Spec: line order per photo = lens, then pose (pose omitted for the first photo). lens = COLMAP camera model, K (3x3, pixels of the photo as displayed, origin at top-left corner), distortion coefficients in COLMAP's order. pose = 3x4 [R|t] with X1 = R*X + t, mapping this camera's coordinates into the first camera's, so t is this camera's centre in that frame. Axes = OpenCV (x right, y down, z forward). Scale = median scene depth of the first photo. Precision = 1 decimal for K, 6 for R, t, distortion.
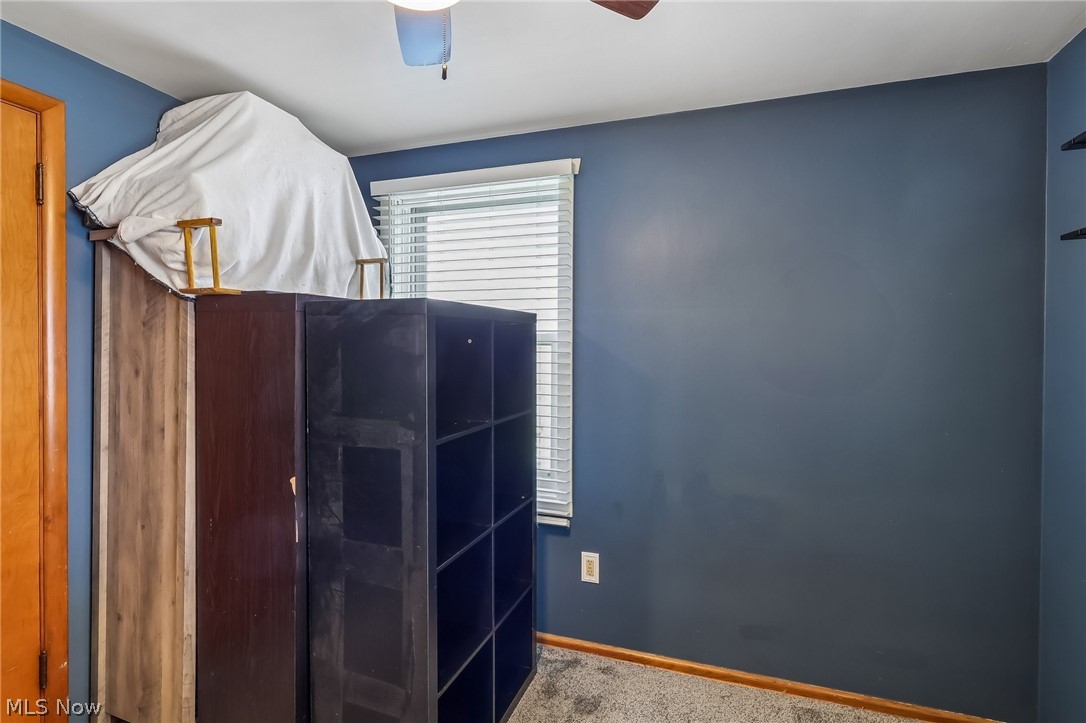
lens RADIAL K [[516.1, 0, 546.3], [0, 516.1, 349.5], [0, 0, 1]] dist [0.002527, 0.000344]
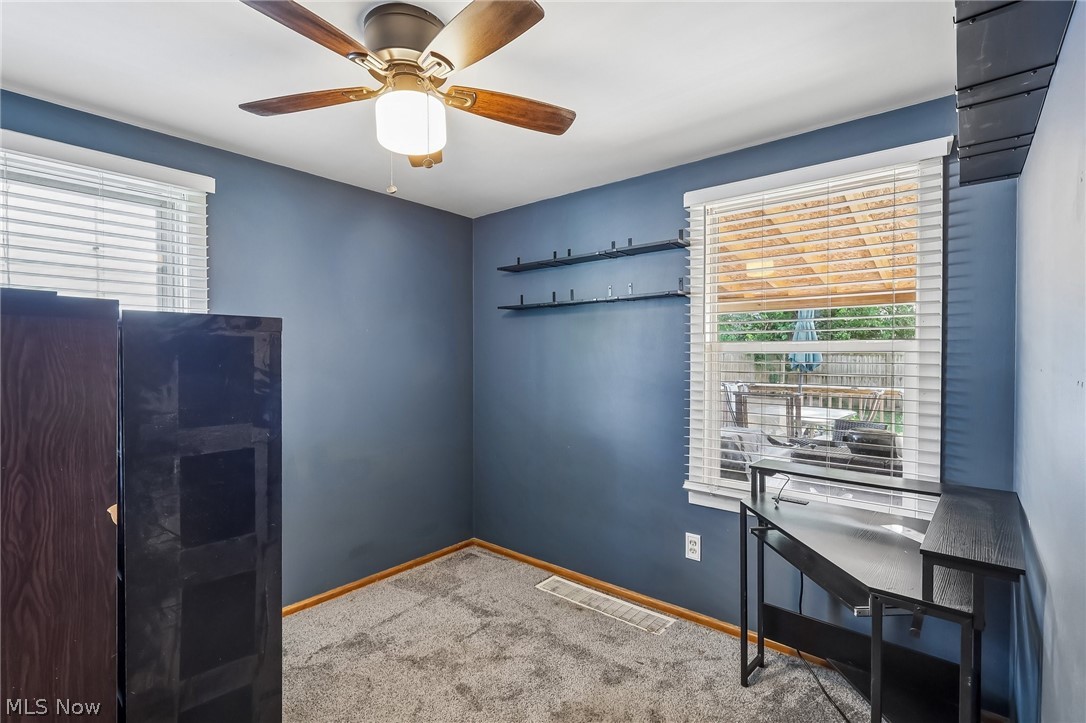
lens RADIAL K [[500.9, 0, 543.0], [0, 500.9, 361.5], [0, 0, 1]] dist [-0.000664, -0.000077]
pose [[0.366754, -0.014903, 0.930198, -1.030636], [0.008597, 0.999883, 0.012630, -0.005840], [-0.930278, 0.003365, 0.366840, -0.010422]]
